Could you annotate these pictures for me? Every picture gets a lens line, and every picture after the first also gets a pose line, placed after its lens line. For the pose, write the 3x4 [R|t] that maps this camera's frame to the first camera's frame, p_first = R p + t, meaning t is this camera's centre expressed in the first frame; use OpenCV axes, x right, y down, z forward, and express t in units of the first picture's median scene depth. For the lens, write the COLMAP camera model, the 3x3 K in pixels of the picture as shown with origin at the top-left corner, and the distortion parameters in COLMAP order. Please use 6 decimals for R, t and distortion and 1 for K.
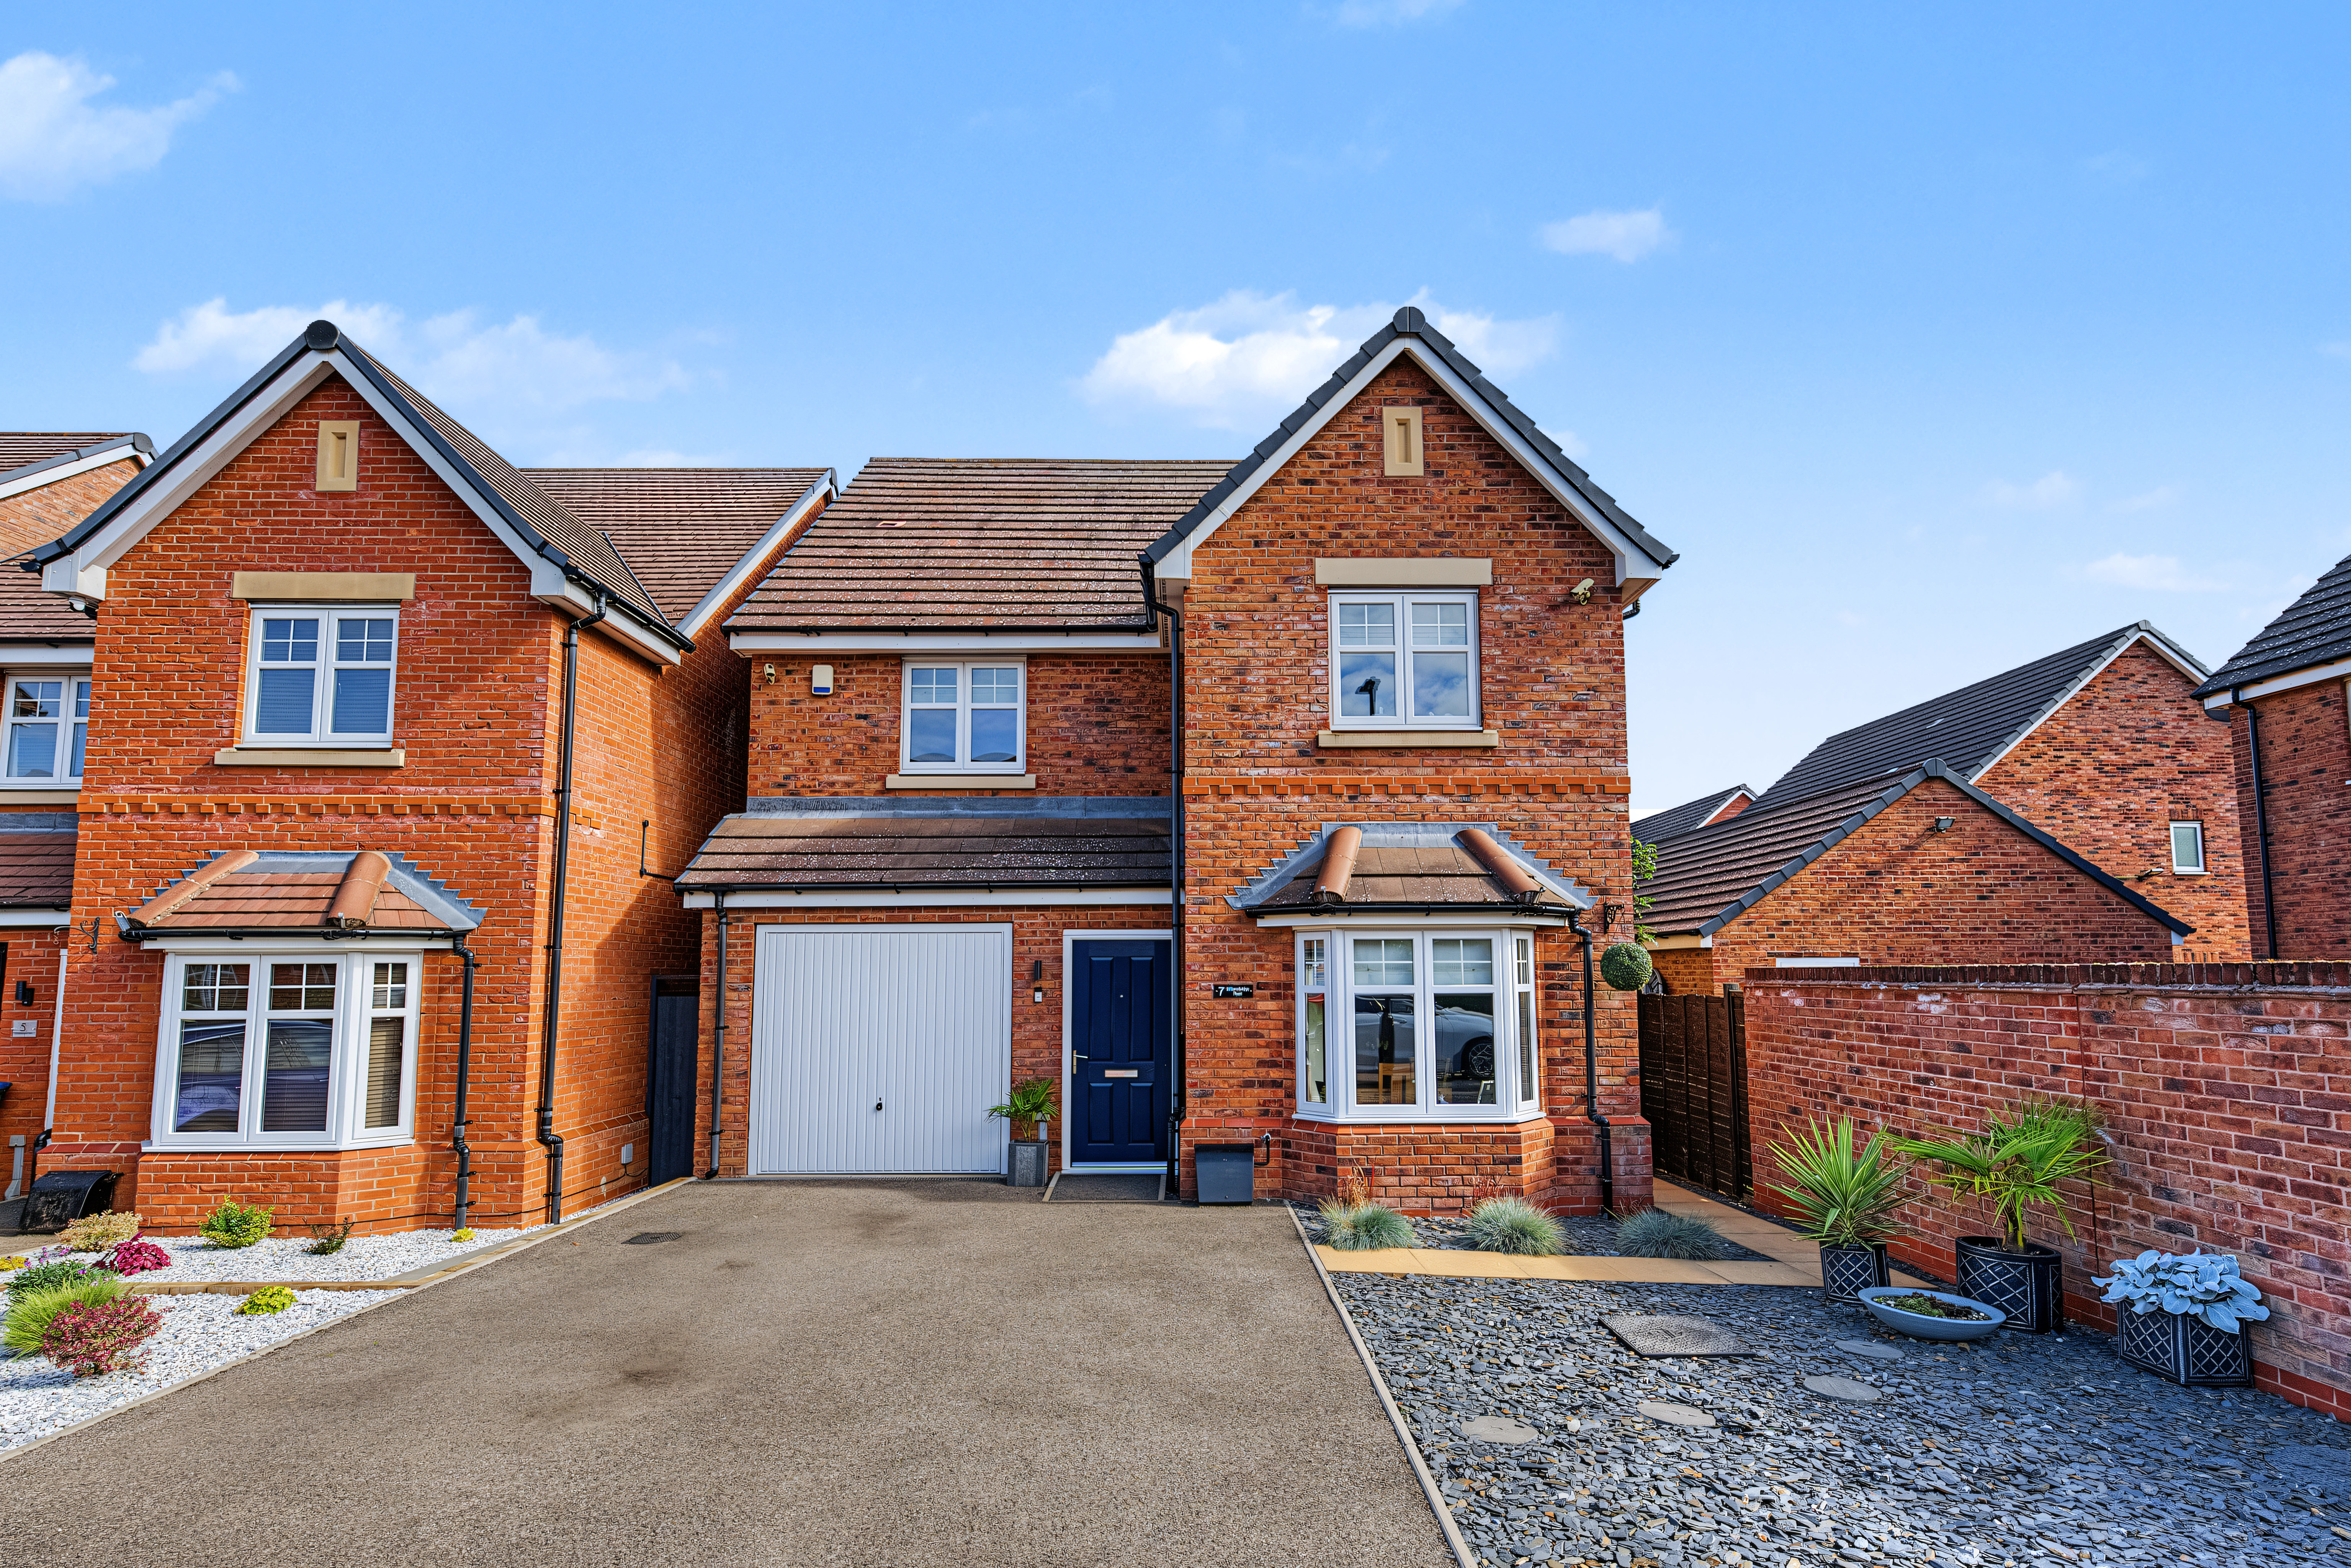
lens RADIAL K [[1088.9, 0, 1184.2], [0, 1088.9, 829.5], [0, 0, 1]] dist [0.002566, -0.000655]
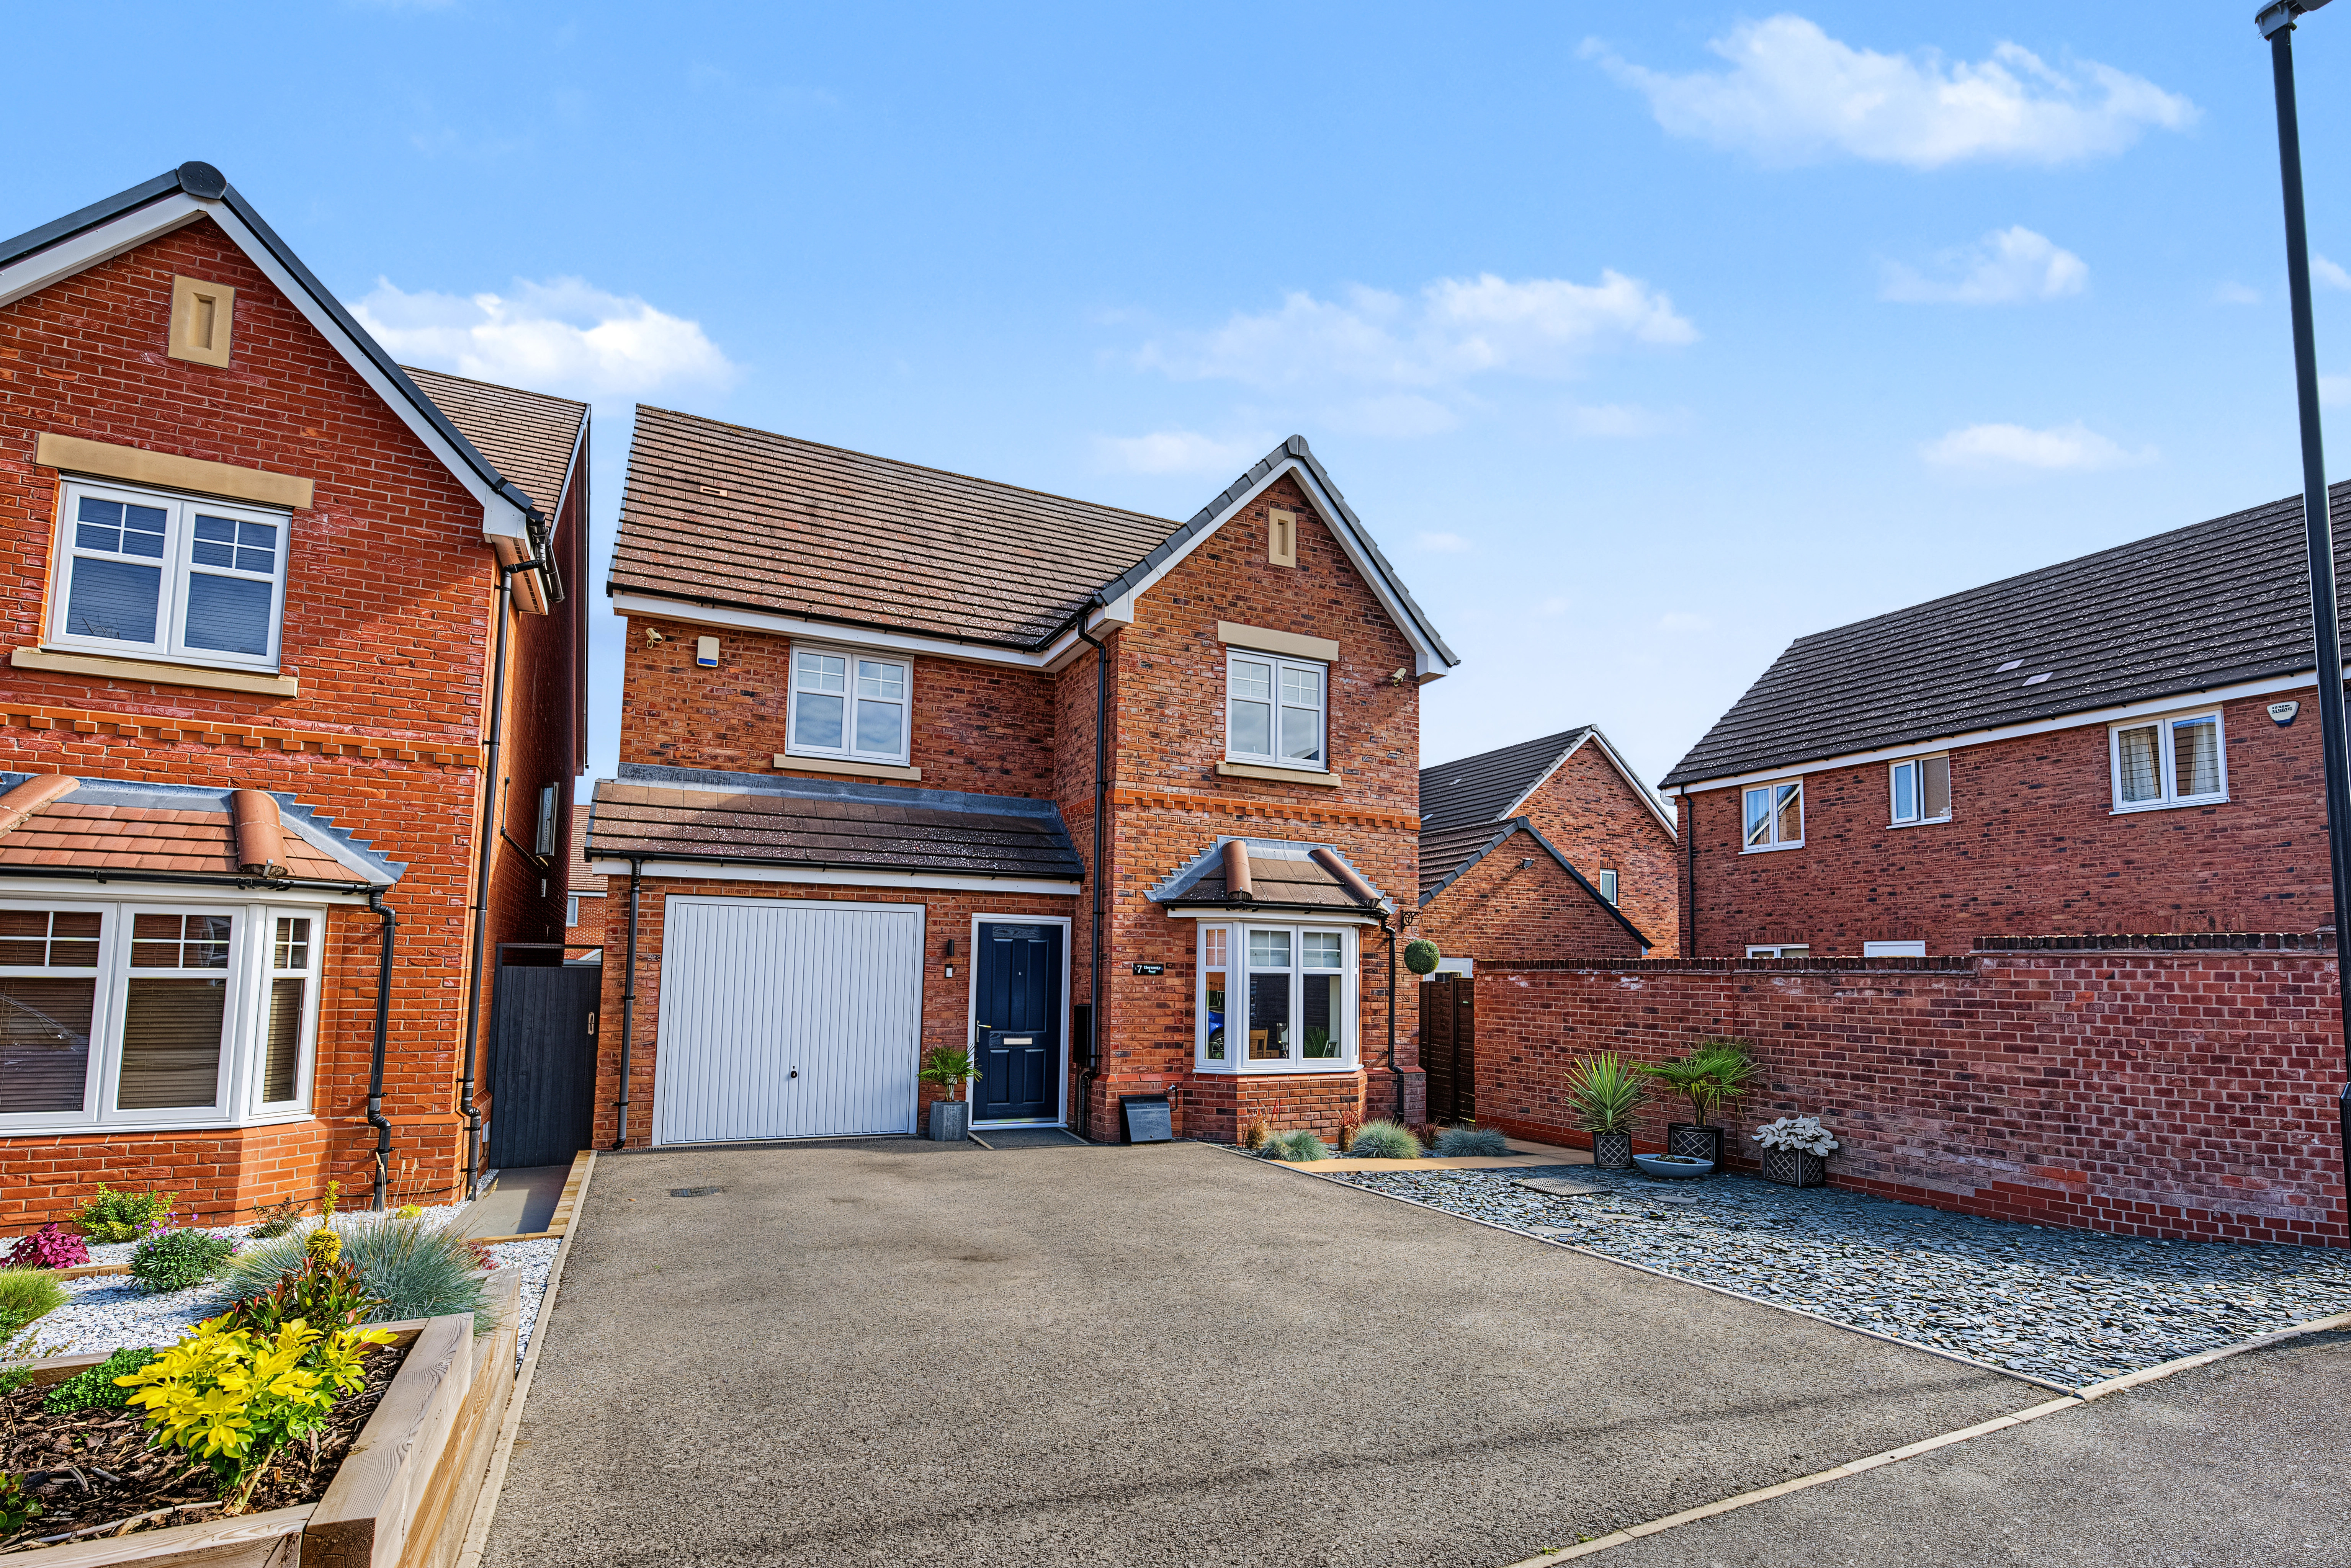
lens RADIAL K [[1088.9, 0, 1184.2], [0, 1088.9, 829.5], [0, 0, 1]] dist [0.002566, -0.000655]
pose [[0.904019, 0.074475, 0.420955, -0.426152], [-0.074903, 0.997070, -0.015544, 0.009090], [-0.420879, -0.017479, 0.906949, -0.107693]]
